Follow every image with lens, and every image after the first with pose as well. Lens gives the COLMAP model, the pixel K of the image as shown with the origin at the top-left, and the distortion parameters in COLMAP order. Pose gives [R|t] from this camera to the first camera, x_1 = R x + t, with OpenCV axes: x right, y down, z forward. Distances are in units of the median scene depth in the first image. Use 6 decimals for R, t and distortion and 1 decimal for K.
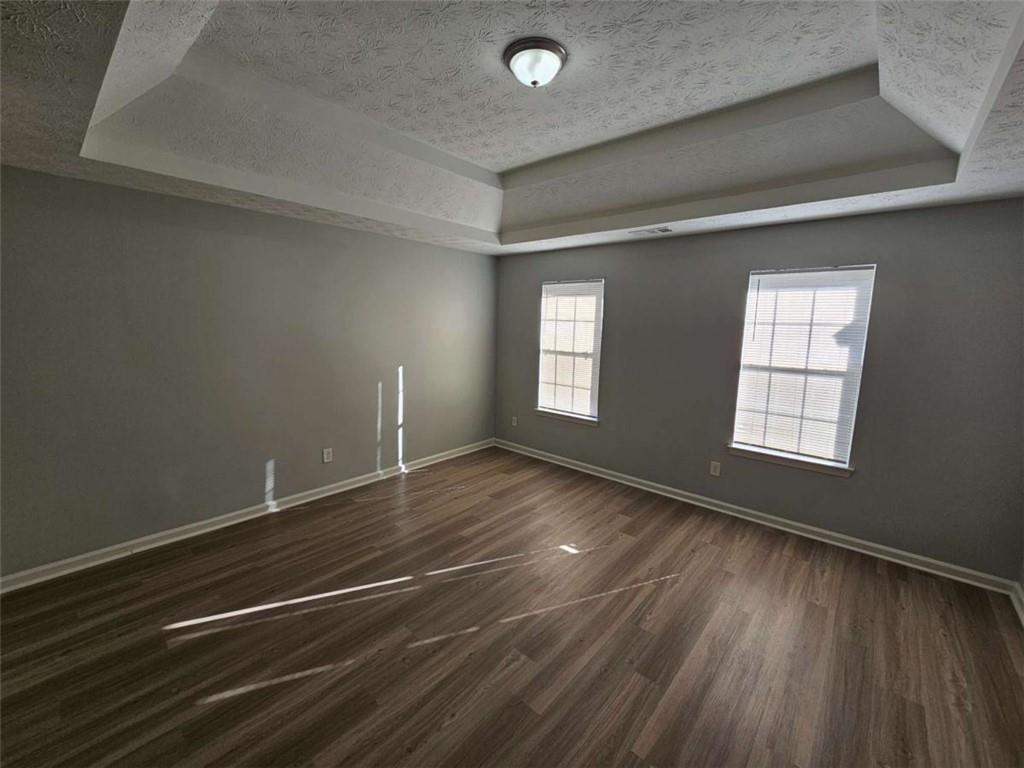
lens RADIAL K [[419.9, 0, 509.2], [0, 419.9, 389.0], [0, 0, 1]] dist [-0.001548, 0.000671]
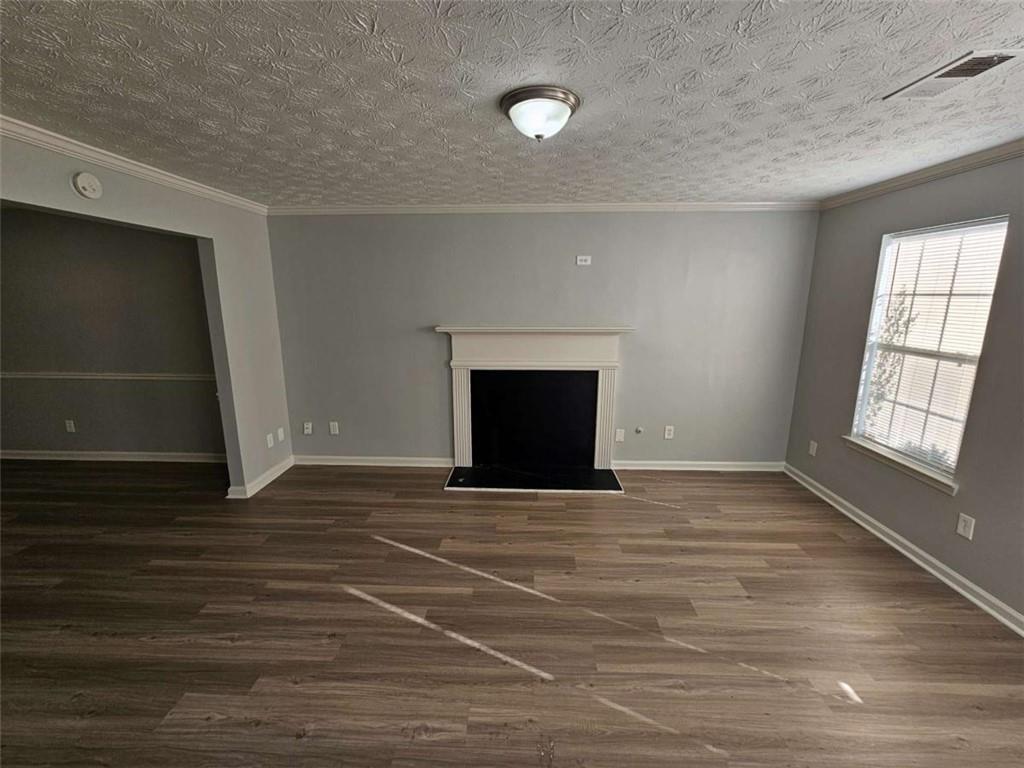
lens RADIAL K [[419.9, 0, 509.5], [0, 419.9, 381.5], [0, 0, 1]] dist [-0.001548, 0.000671]
pose [[0.642993, 0.132350, -0.754350, 0.298774], [-0.103779, 0.990927, 0.085398, -0.049272], [0.758808, 0.023375, 0.650895, 0.274863]]
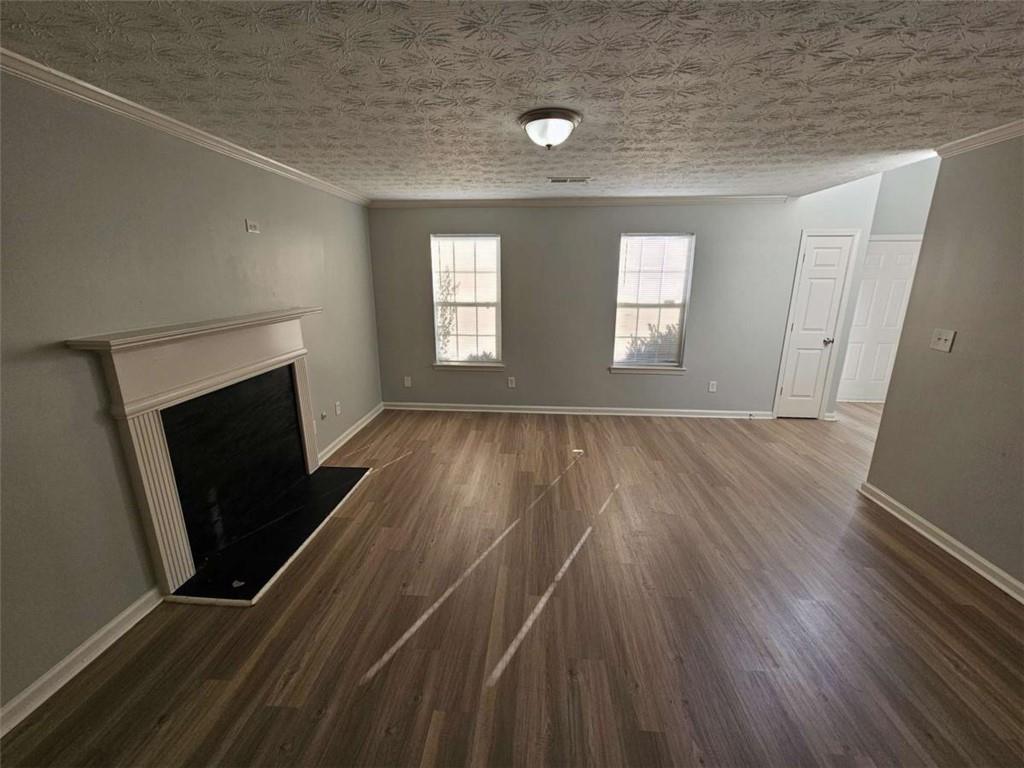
lens RADIAL K [[419.9, 0, 508.6], [0, 419.9, 382.1], [0, 0, 1]] dist [-0.001548, 0.000671]
pose [[0.792263, -0.175253, 0.584471, -0.573907], [0.110991, 0.983277, 0.144385, -0.046368], [-0.600001, -0.049520, 0.798465, 0.132979]]
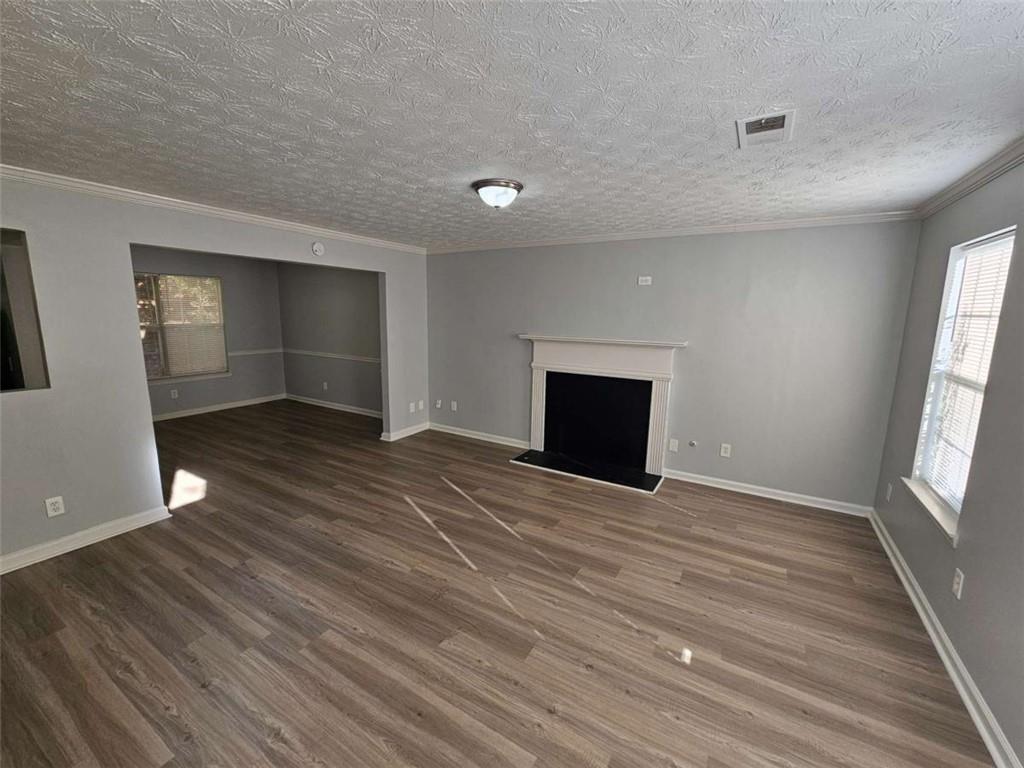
lens RADIAL K [[419.9, 0, 507.3], [0, 419.9, 383.8], [0, 0, 1]] dist [-0.001548, 0.000671]
pose [[0.194429, 0.150192, -0.969350, 0.700680], [-0.162048, 0.979549, 0.119269, -0.076086], [0.967439, 0.133892, 0.214791, 0.515991]]
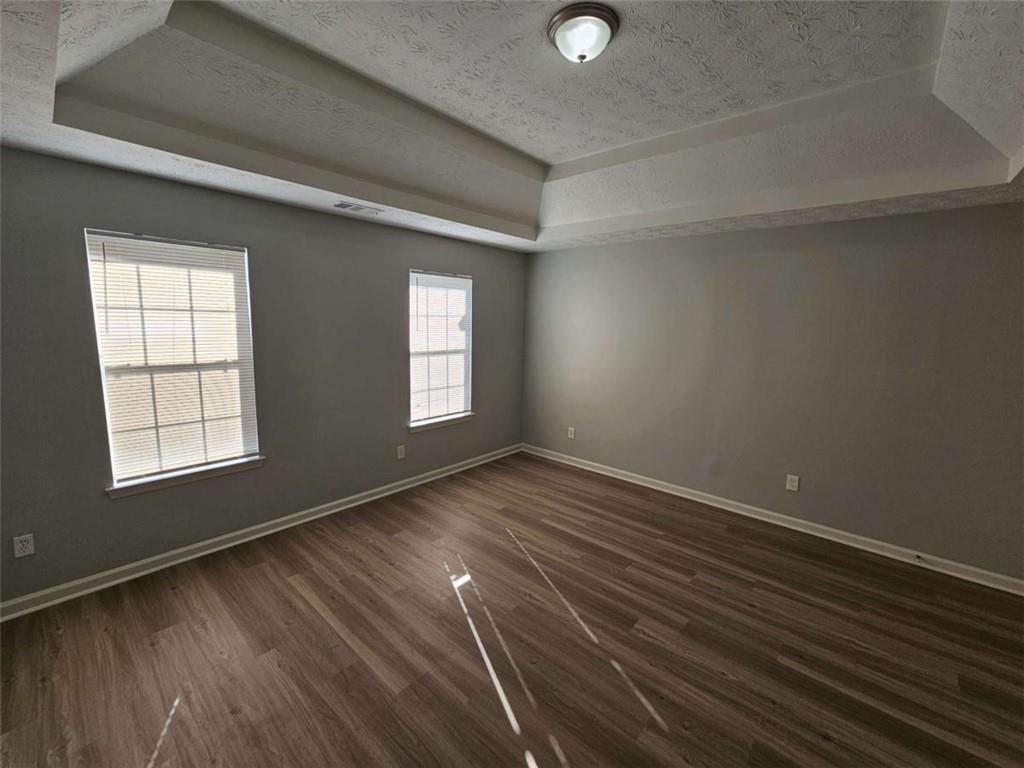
lens RADIAL K [[419.9, 0, 507.6], [0, 419.9, 386.0], [0, 0, 1]] dist [-0.001548, 0.000671]
pose [[0.007408, -0.180848, 0.983483, -0.578161], [0.133684, 0.974861, 0.178256, -0.139980], [-0.990996, 0.130155, 0.031399, 0.744868]]
